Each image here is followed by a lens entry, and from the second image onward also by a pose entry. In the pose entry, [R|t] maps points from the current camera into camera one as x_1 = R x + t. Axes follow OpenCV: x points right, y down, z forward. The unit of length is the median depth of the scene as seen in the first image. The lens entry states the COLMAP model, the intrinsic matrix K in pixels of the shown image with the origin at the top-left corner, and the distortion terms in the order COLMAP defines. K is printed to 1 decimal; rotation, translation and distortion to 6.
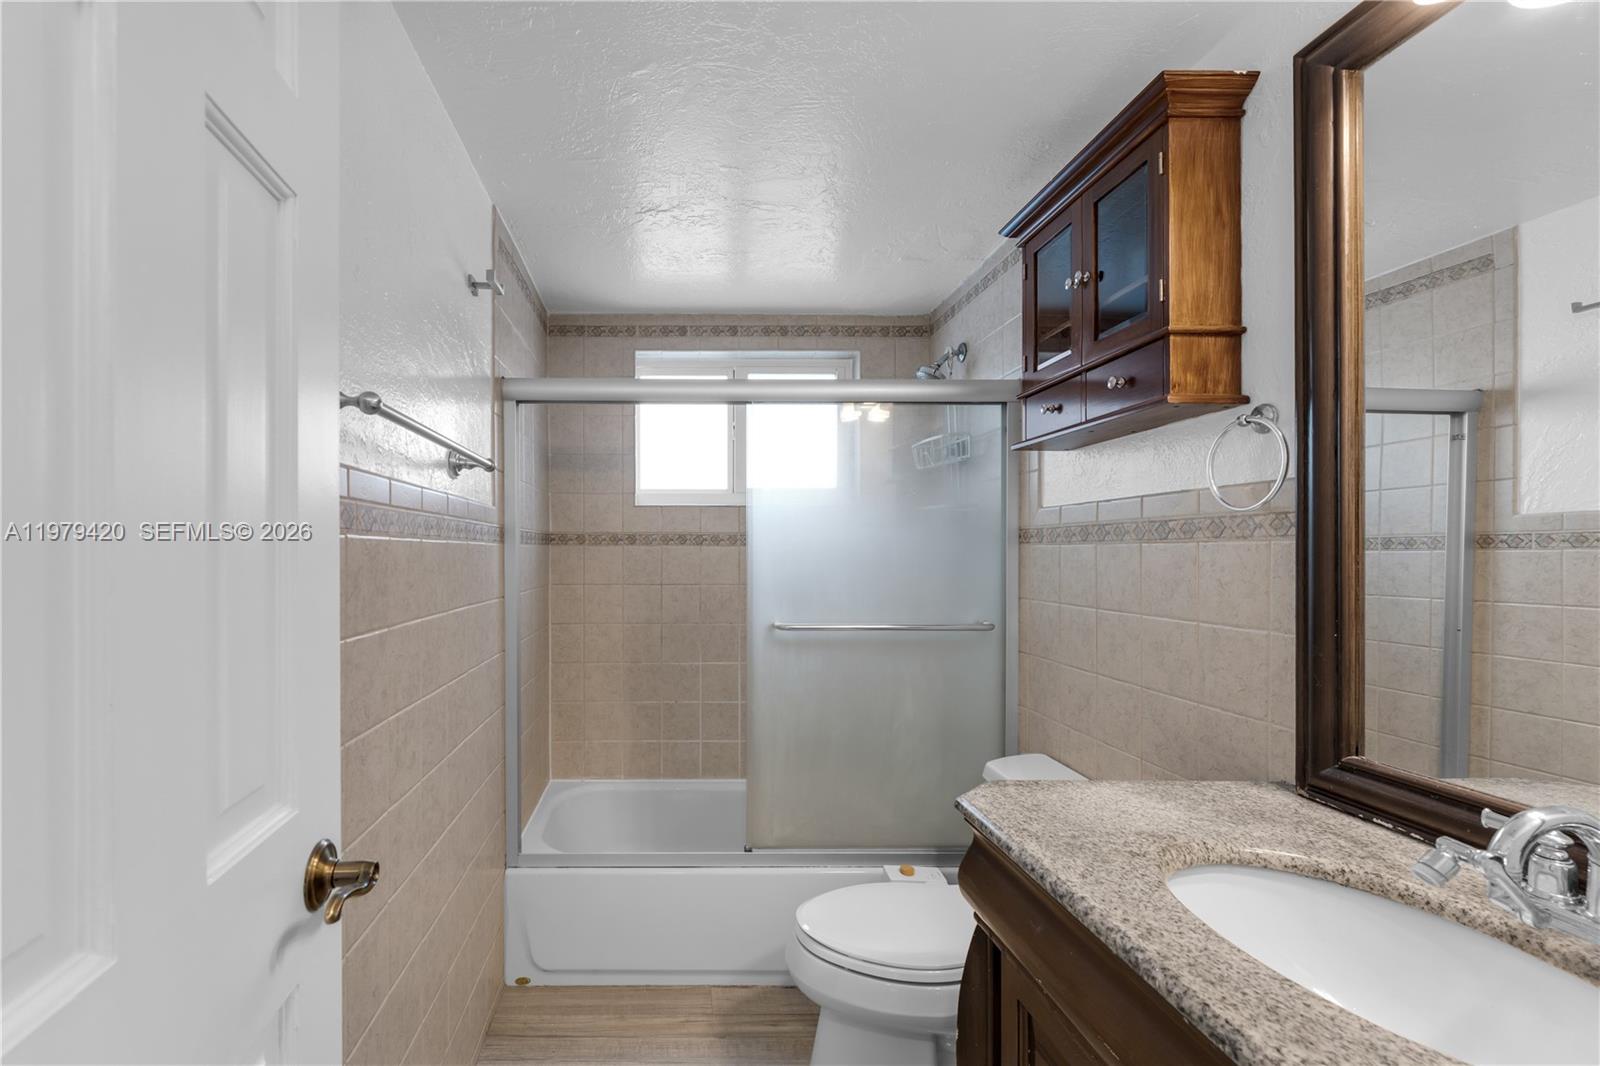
lens RADIAL K [[834.1, 0, 798.6], [0, 834.1, 544.4], [0, 0, 1]] dist [0.001743, -0.002578]
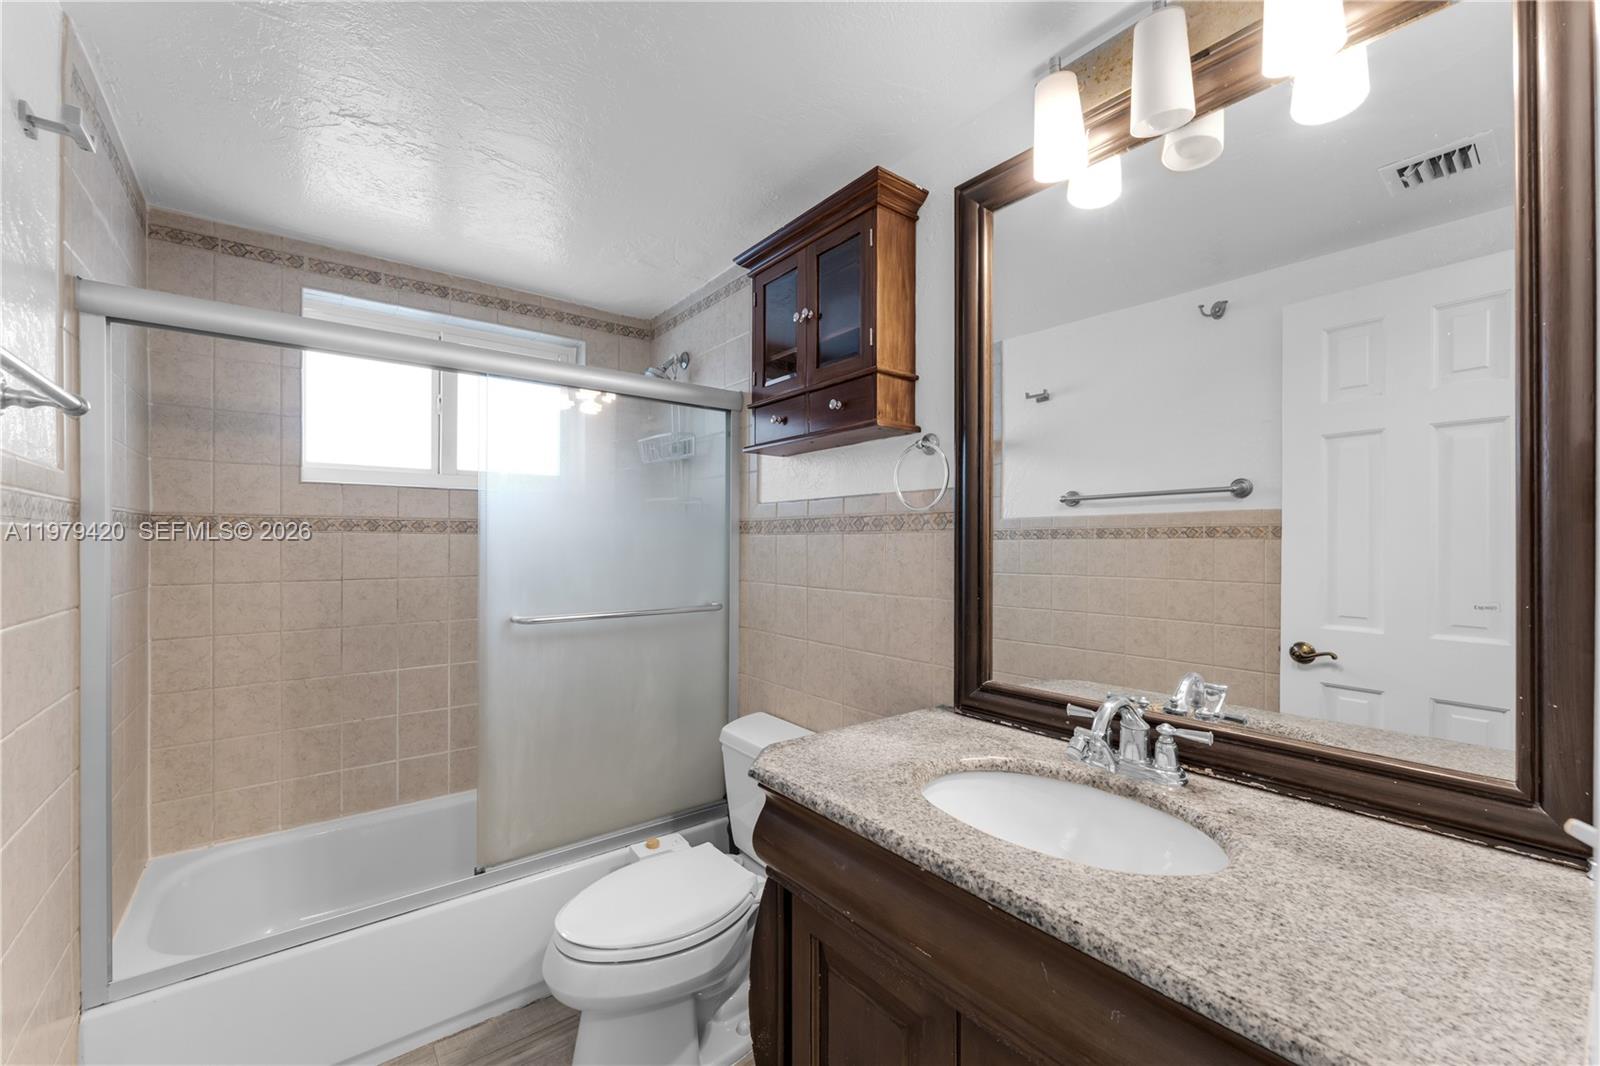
lens RADIAL K [[649.5, 0, 803.3], [0, 649.5, 537.7], [0, 0, 1]] dist [-0.000379, -0.000222]
pose [[0.784381, 0.004832, 0.620260, -0.230816], [-0.006128, 0.999981, -0.000041, 0.004381], [-0.620249, -0.003769, 0.784396, 0.244332]]
